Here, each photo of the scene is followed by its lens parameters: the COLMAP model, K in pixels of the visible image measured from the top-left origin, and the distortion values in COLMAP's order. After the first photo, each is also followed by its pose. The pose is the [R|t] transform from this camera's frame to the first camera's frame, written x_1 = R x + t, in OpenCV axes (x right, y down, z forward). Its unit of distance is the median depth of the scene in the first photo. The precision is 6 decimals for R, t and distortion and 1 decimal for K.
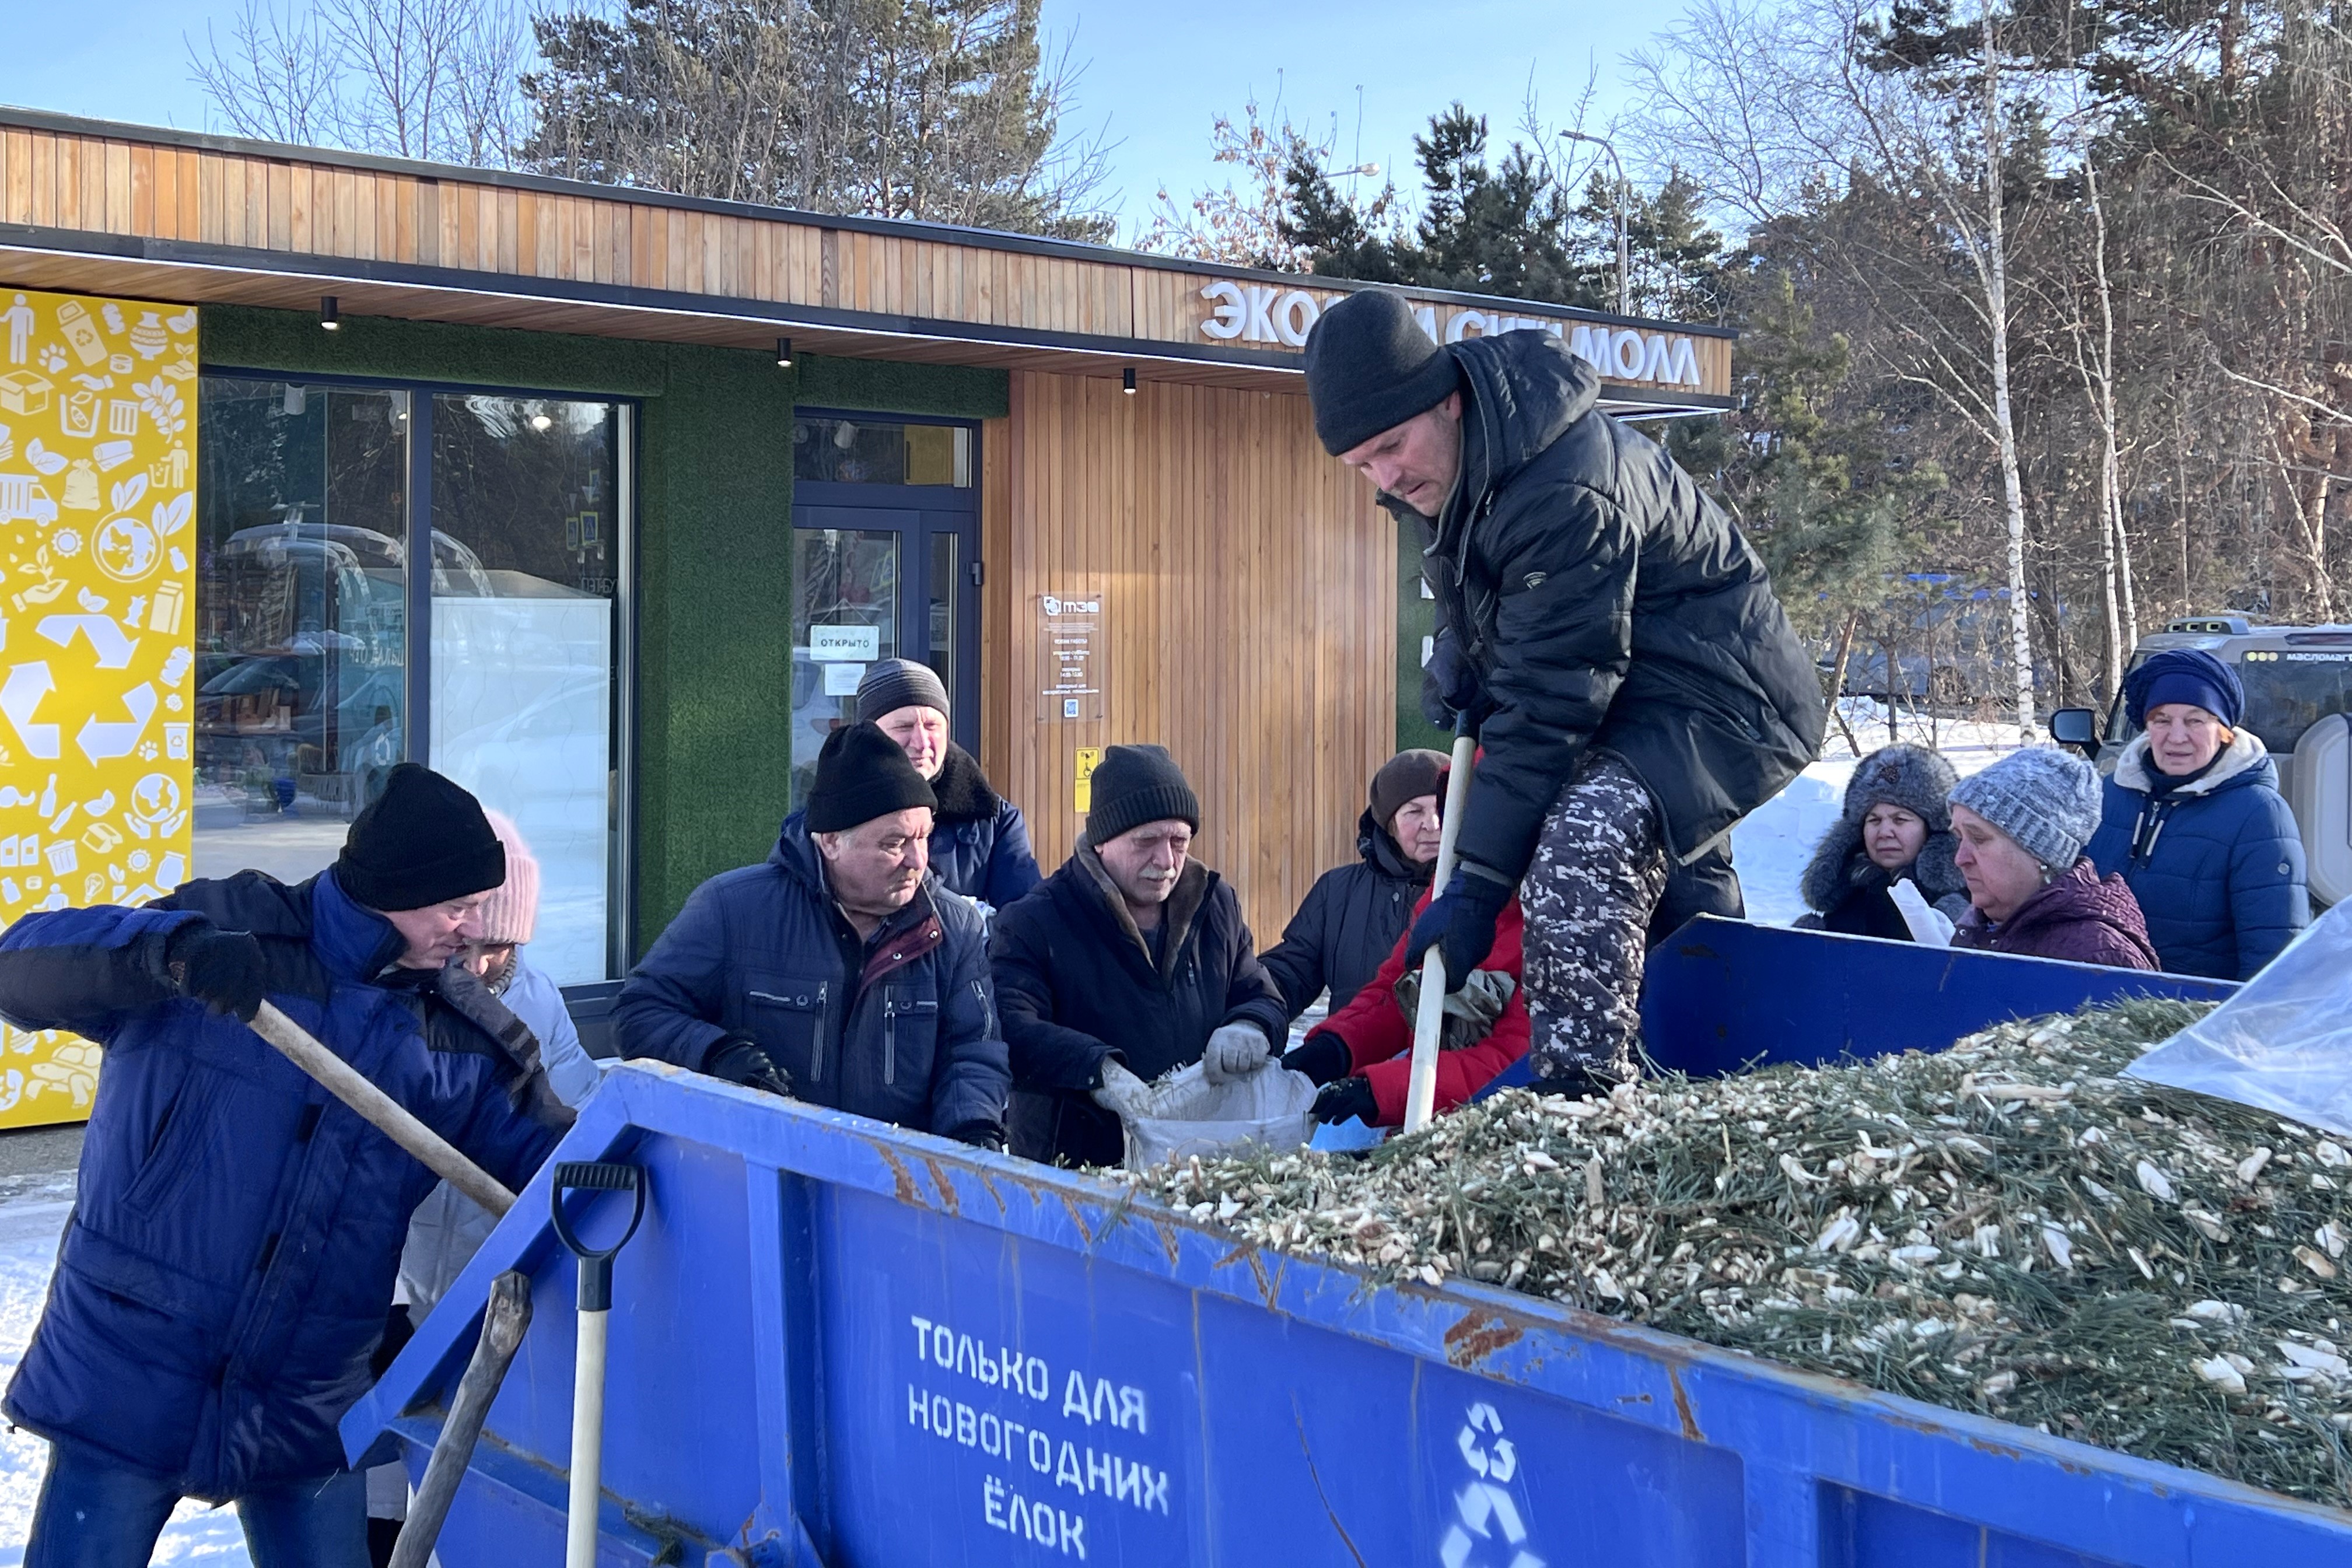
lens RADIAL K [[3015.9, 0, 1123.0], [0, 3015.9, 730.8], [0, 0, 1]] dist [0.246923, -0.703180]
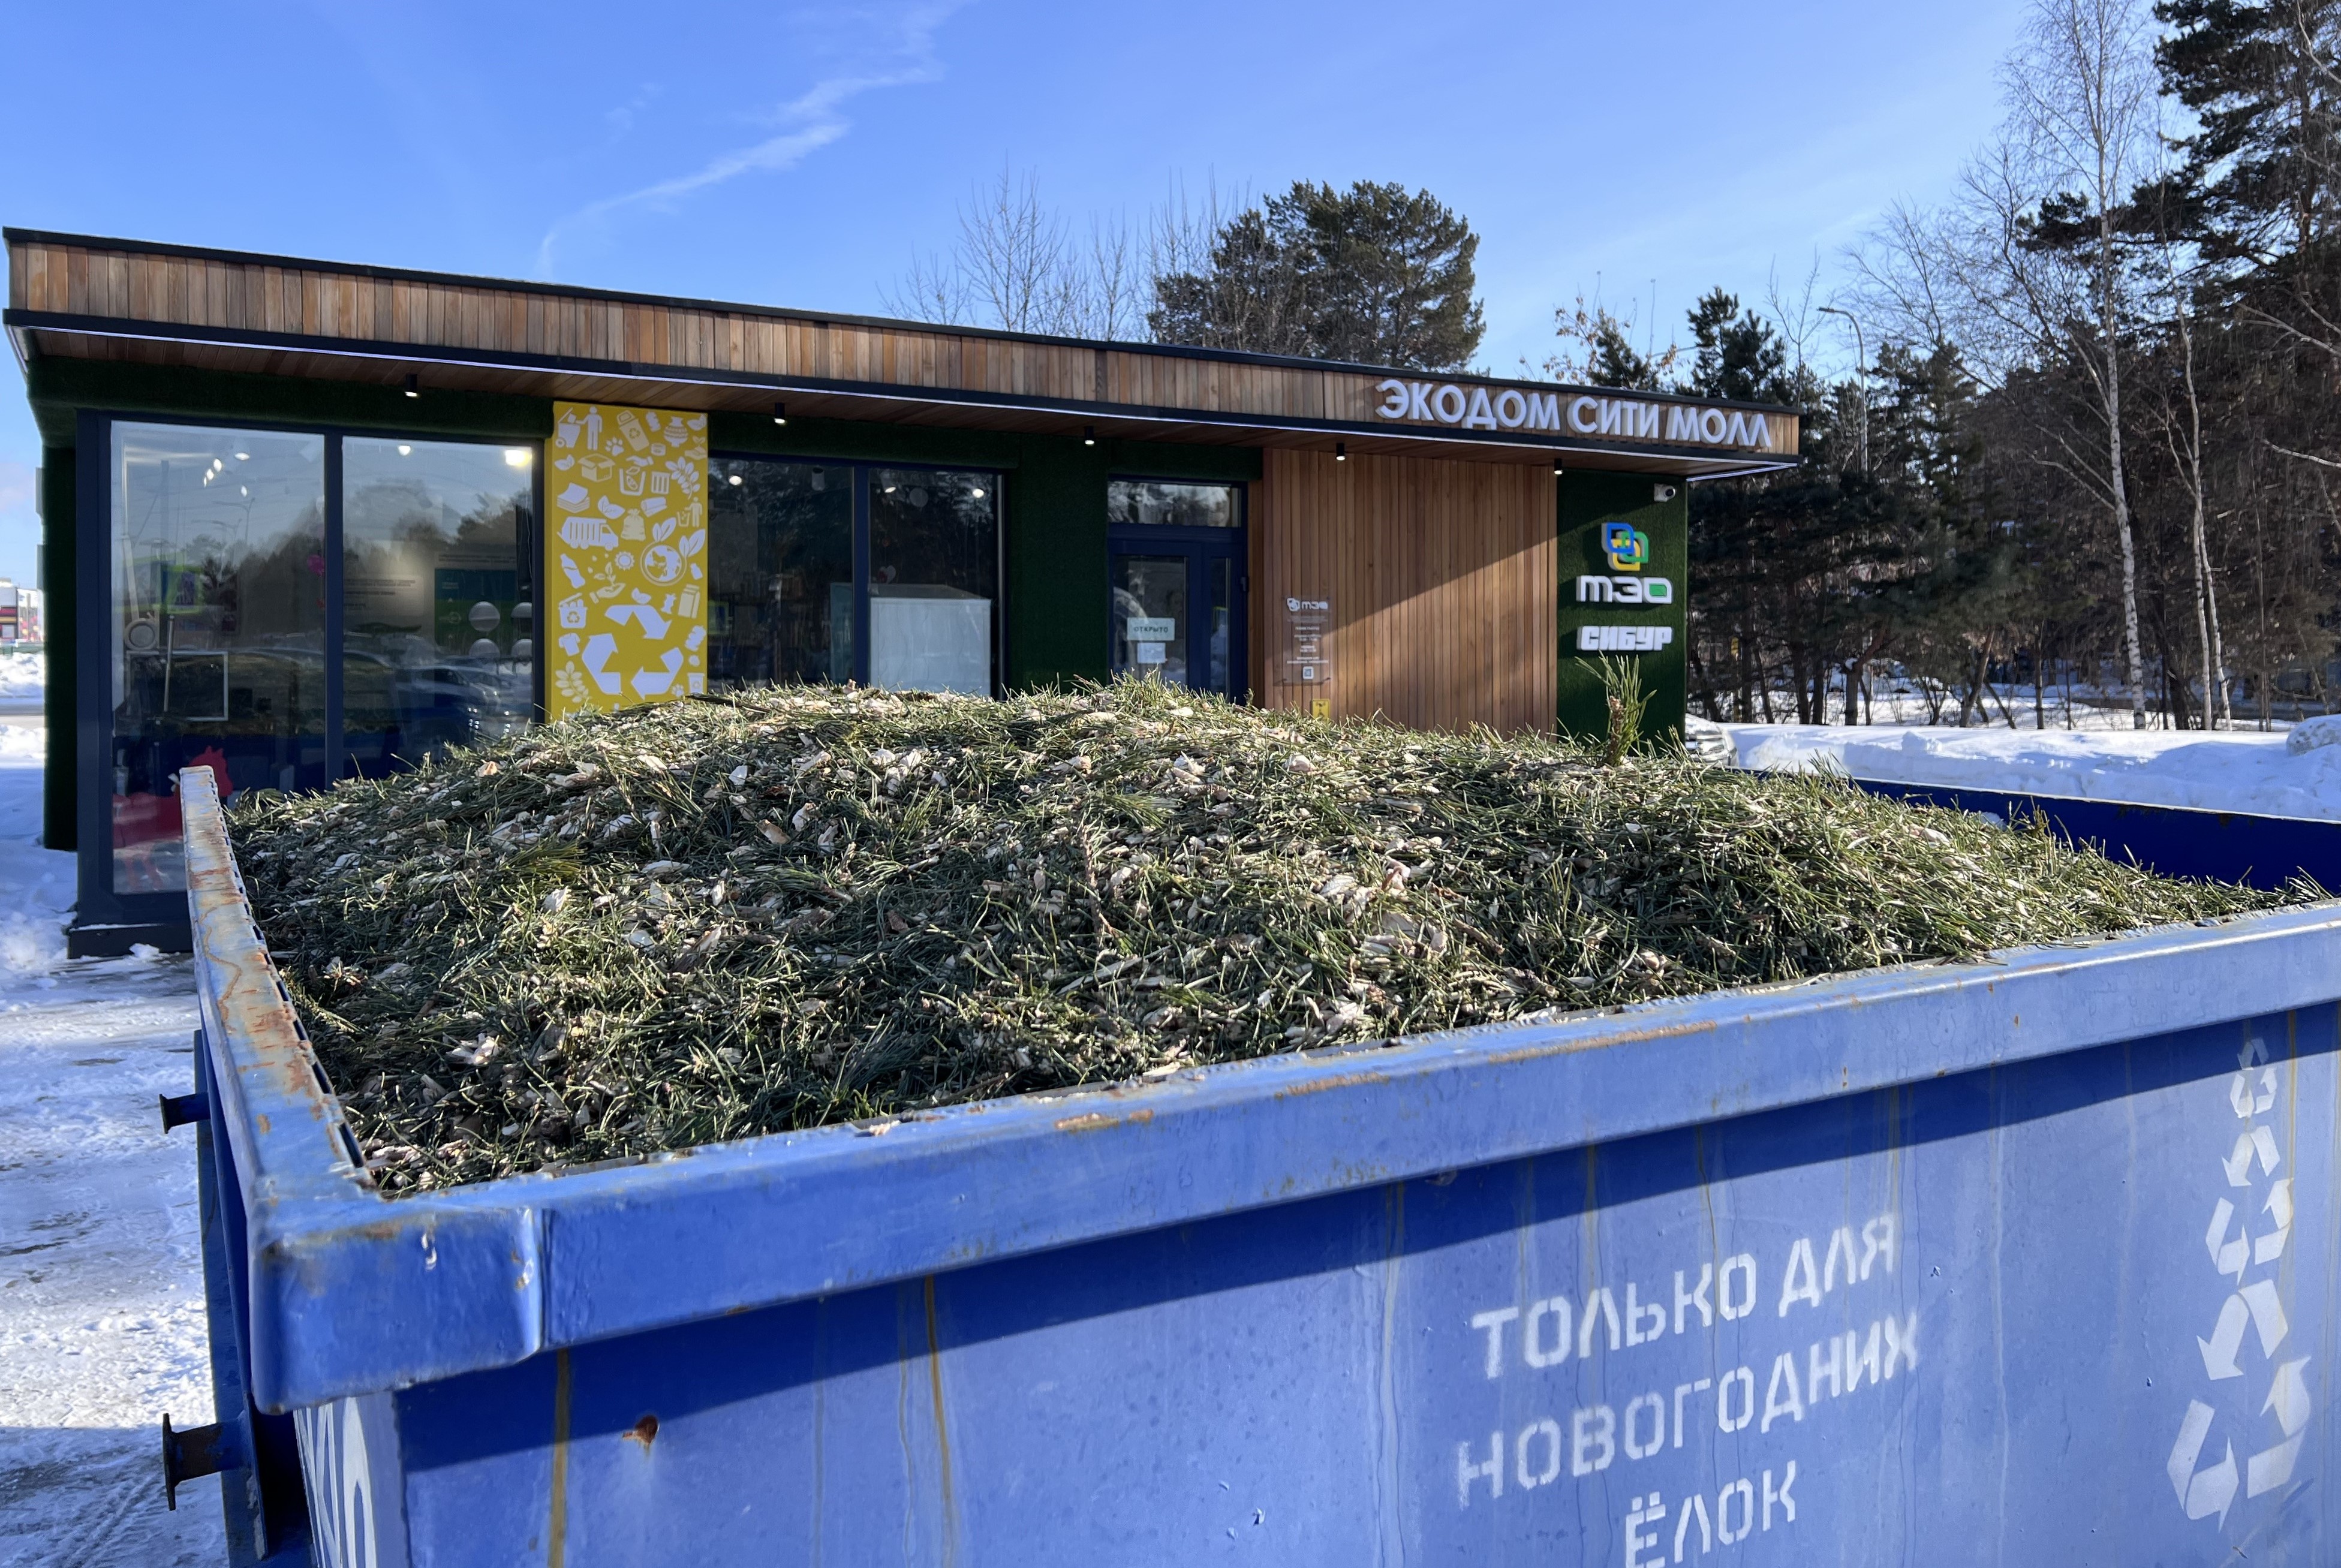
lens RADIAL K [[1915.1, 0, 1165.7], [0, 1915.1, 728.6], [0, 0, 1]] dist [0.111363, -0.126960]
pose [[0.973585, 0.001132, -0.228321, 0.131774], [-0.002192, 0.999988, -0.004388, 0.024692], [0.228314, 0.004772, 0.973576, 0.059839]]
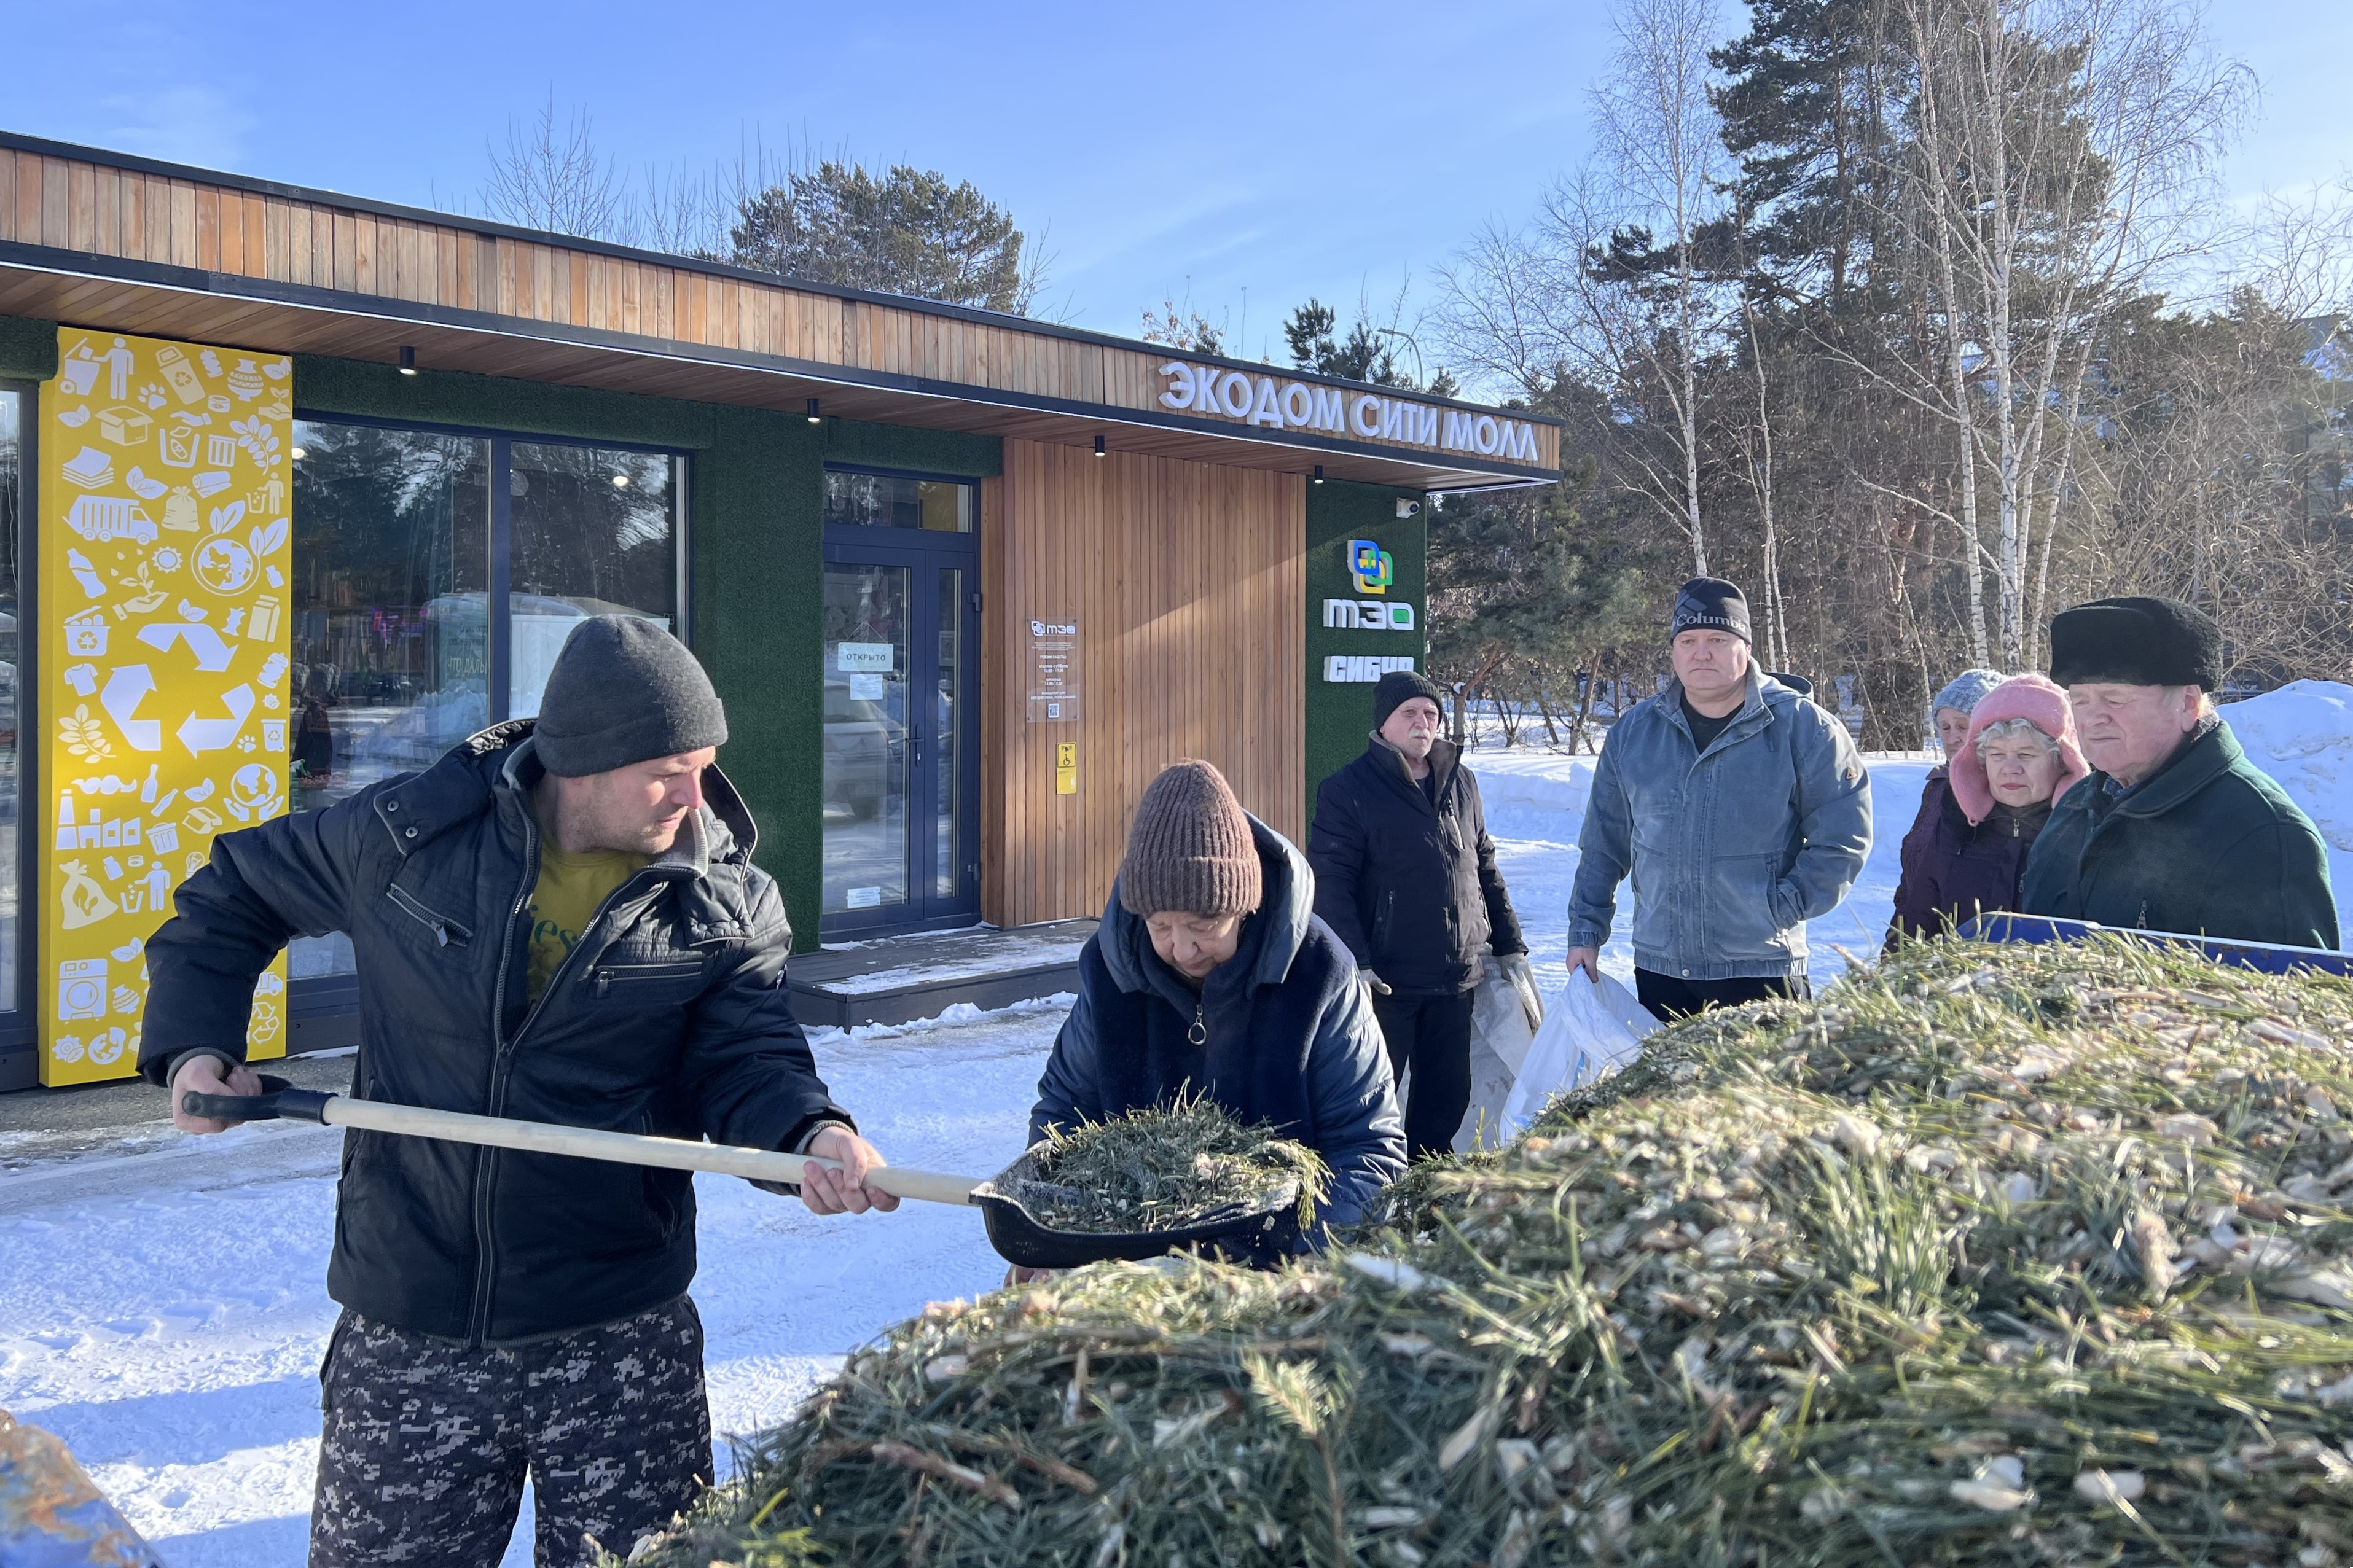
lens RADIAL K [[1924.7, 0, 1171.7], [0, 1924.7, 728.3], [0, 0, 1]] dist [0.111363, -0.126960]
pose [[0.998636, -0.004302, 0.052037, -0.009854], [0.004798, 0.999944, -0.009410, 0.007467], [-0.051993, 0.009647, 0.998601, 0.206070]]
